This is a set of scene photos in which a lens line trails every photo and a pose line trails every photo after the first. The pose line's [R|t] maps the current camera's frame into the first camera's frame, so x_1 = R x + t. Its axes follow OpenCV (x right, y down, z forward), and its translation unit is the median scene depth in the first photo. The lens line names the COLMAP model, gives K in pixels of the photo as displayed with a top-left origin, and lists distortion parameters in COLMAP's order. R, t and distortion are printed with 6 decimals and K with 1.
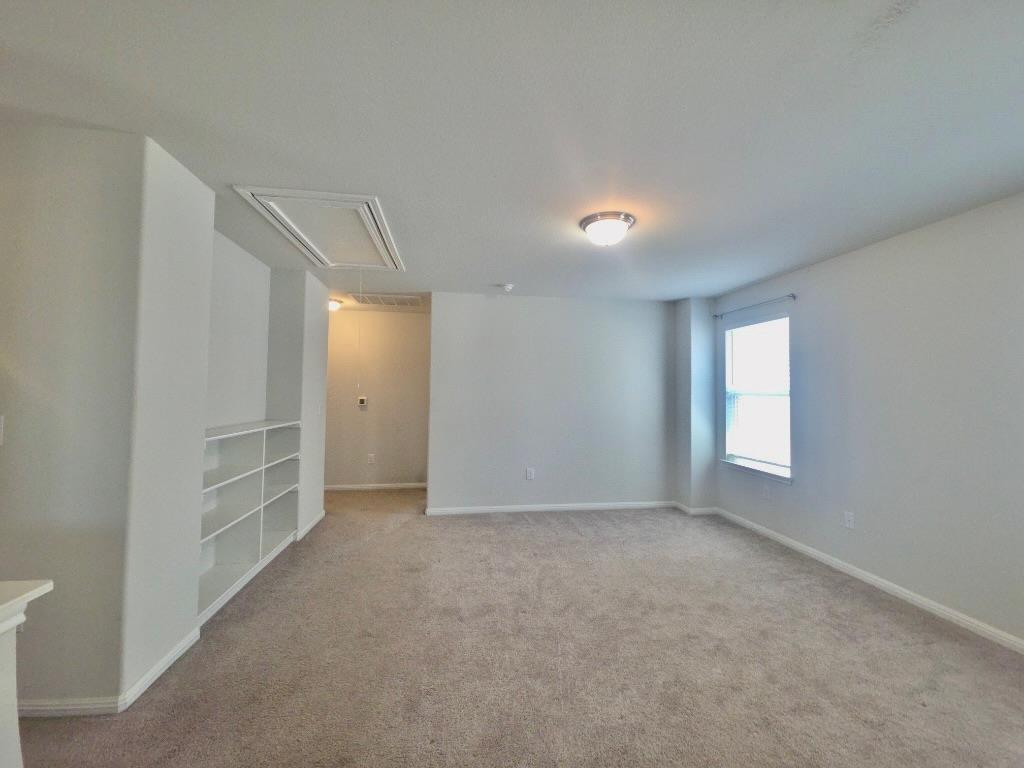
lens RADIAL K [[418.4, 0, 517.1], [0, 418.4, 378.9], [0, 0, 1]] dist [0.018835, -0.009261]
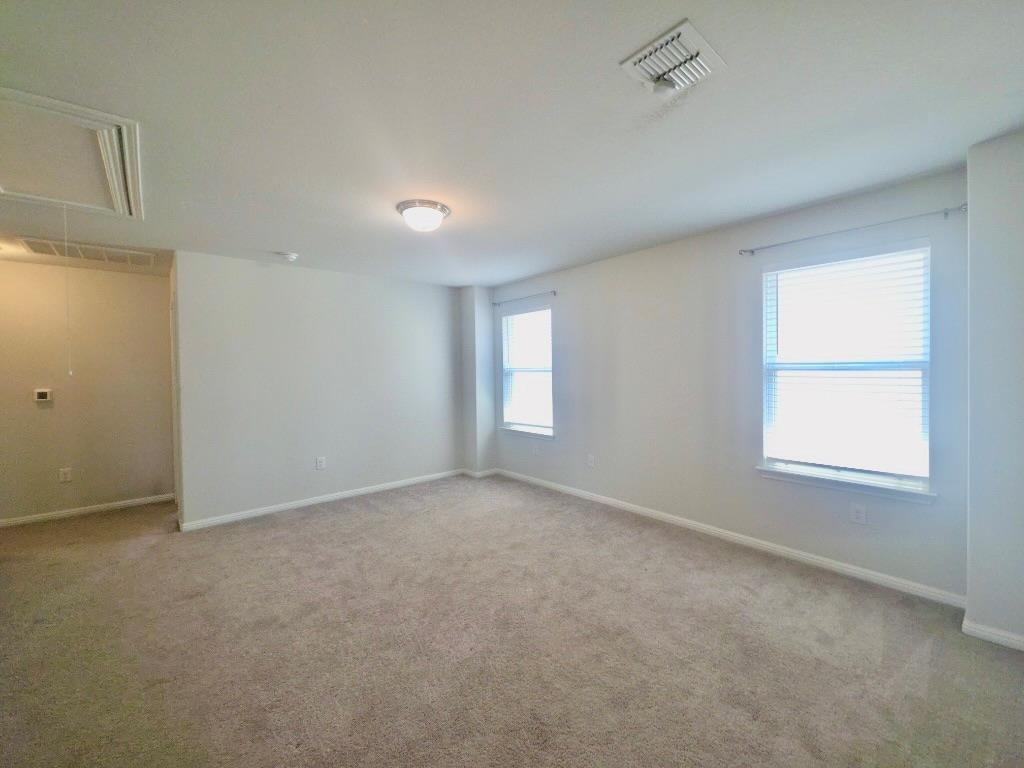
lens RADIAL K [[418.4, 0, 517.1], [0, 418.4, 378.9], [0, 0, 1]] dist [0.018835, -0.009261]
pose [[0.848904, -0.034680, 0.527408, -0.124977], [0.009066, 0.998654, 0.051076, -0.003595], [-0.528469, -0.038577, 0.848076, -0.016349]]
